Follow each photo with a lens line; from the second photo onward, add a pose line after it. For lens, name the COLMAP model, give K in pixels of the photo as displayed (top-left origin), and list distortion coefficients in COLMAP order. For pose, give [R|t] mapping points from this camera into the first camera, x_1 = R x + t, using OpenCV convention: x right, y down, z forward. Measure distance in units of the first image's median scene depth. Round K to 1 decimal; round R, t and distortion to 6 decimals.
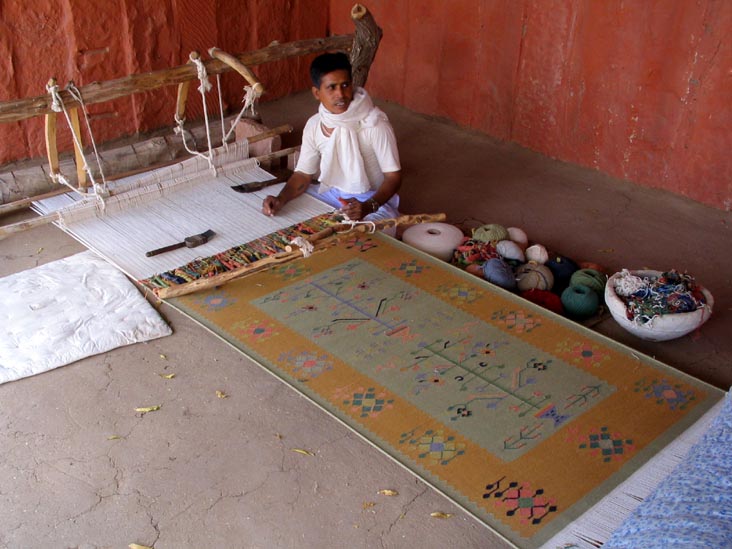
lens RADIAL K [[776.4, 0, 367.8], [0, 776.4, 310.3], [0, 0, 1]] dist [-0.164613, 0.152019]
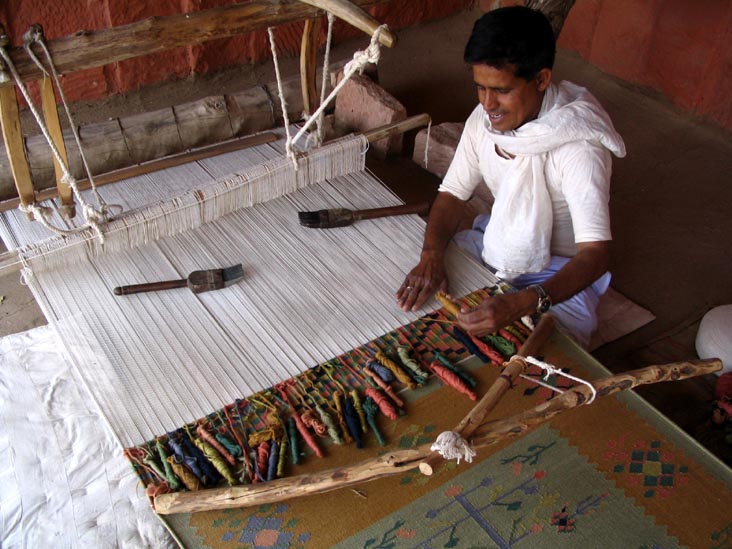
lens RADIAL K [[784.9, 0, 392.7], [0, 784.9, 295.8], [0, 0, 1]] dist [-0.194100, 0.212483]
pose [[0.992389, 0.099262, -0.072872, -0.081704], [-0.089588, 0.988007, 0.125761, -0.199751], [0.084482, -0.118276, 0.989380, 0.454020]]
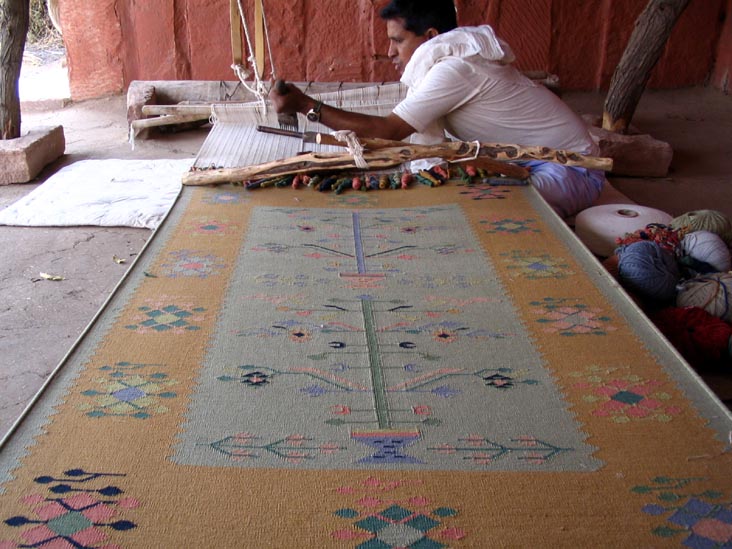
lens RADIAL K [[806.2, 0, 362.7], [0, 806.2, 315.6], [0, 0, 1]] dist [-0.198345, 0.246445]
pose [[0.767967, 0.261647, -0.584609, 0.324938], [-0.322003, 0.946738, 0.000724, 0.046167], [0.553661, 0.187690, 0.811315, 0.399234]]
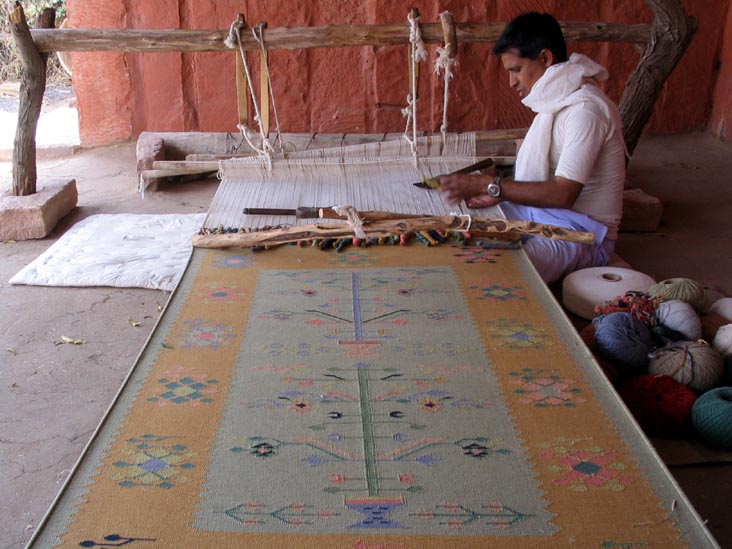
lens RADIAL K [[830.1, 0, 363.0], [0, 830.1, 320.3], [0, 0, 1]] dist [-0.129012, 0.050434]
pose [[0.762558, 0.248626, -0.597235, 0.363436], [-0.324461, 0.945675, -0.020597, 0.017149], [0.559669, 0.209486, 0.801802, 0.341573]]
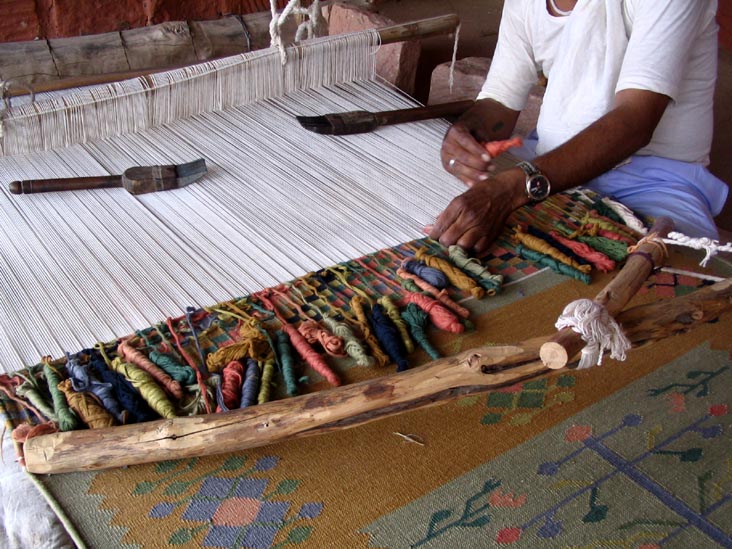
lens RADIAL K [[830.0, 0, 388.4], [0, 830.0, 277.9], [0, 0, 1]] dist [-0.204035, 0.249702]
pose [[0.994977, 0.080957, -0.058874, -0.117739], [-0.082778, 0.996141, -0.029170, -0.071075], [0.056286, 0.033897, 0.997839, 0.622837]]
